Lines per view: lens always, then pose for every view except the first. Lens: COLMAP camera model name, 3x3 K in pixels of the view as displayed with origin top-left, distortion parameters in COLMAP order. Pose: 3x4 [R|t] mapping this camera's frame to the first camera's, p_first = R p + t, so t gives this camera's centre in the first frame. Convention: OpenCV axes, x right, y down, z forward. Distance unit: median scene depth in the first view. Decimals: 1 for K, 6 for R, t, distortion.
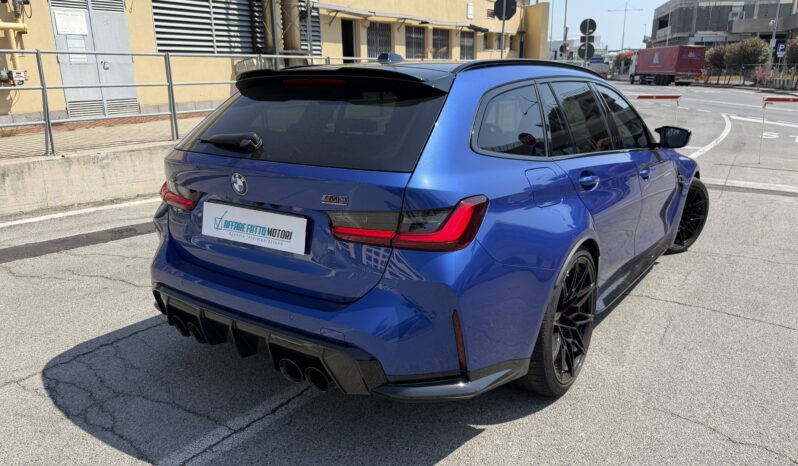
lens RADIAL K [[571.7, 0, 399.0], [0, 571.7, 233.0], [0, 0, 1]] dist [0.010562, -0.004464]
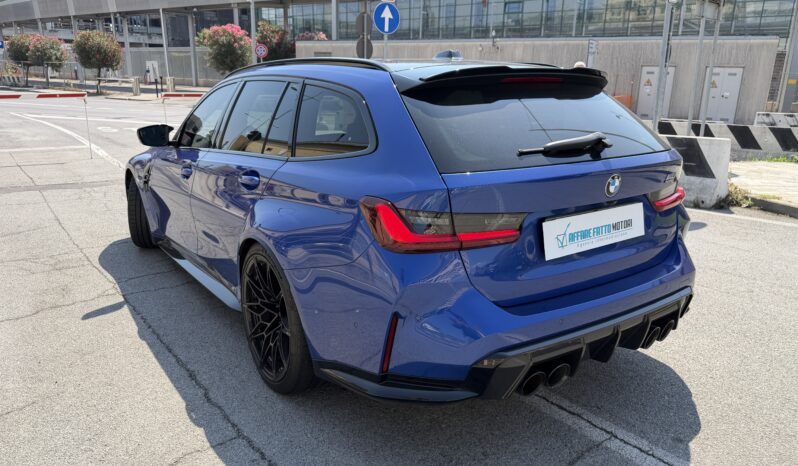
lens RADIAL K [[571.7, 0, 399.0], [0, 571.7, 233.0], [0, 0, 1]] dist [0.010562, -0.004464]
pose [[0.362578, -0.237102, 0.901288, -0.121453], [0.233226, 0.959407, 0.158567, -0.022928], [-0.902299, 0.152711, 0.403158, 0.087539]]
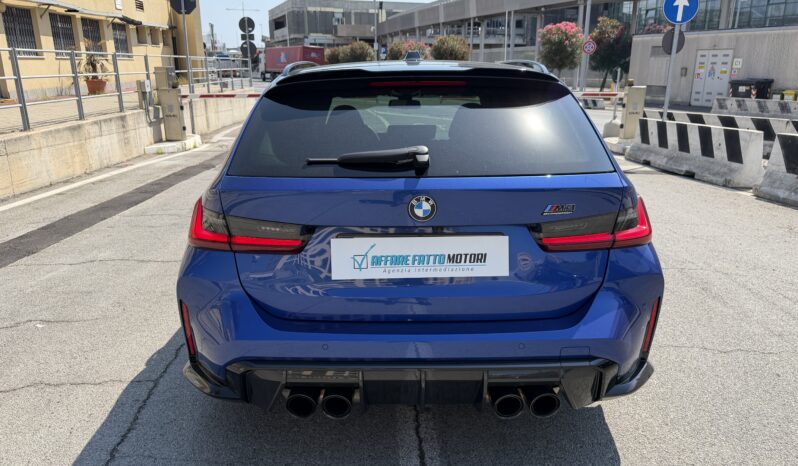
lens RADIAL K [[571.7, 0, 399.0], [0, 571.7, 233.0], [0, 0, 1]] dist [0.010562, -0.004464]
pose [[0.816756, -0.153520, 0.556184, -0.071924], [0.151036, 0.987227, 0.050702, -0.009022], [-0.556864, 0.042593, 0.829511, 0.030022]]
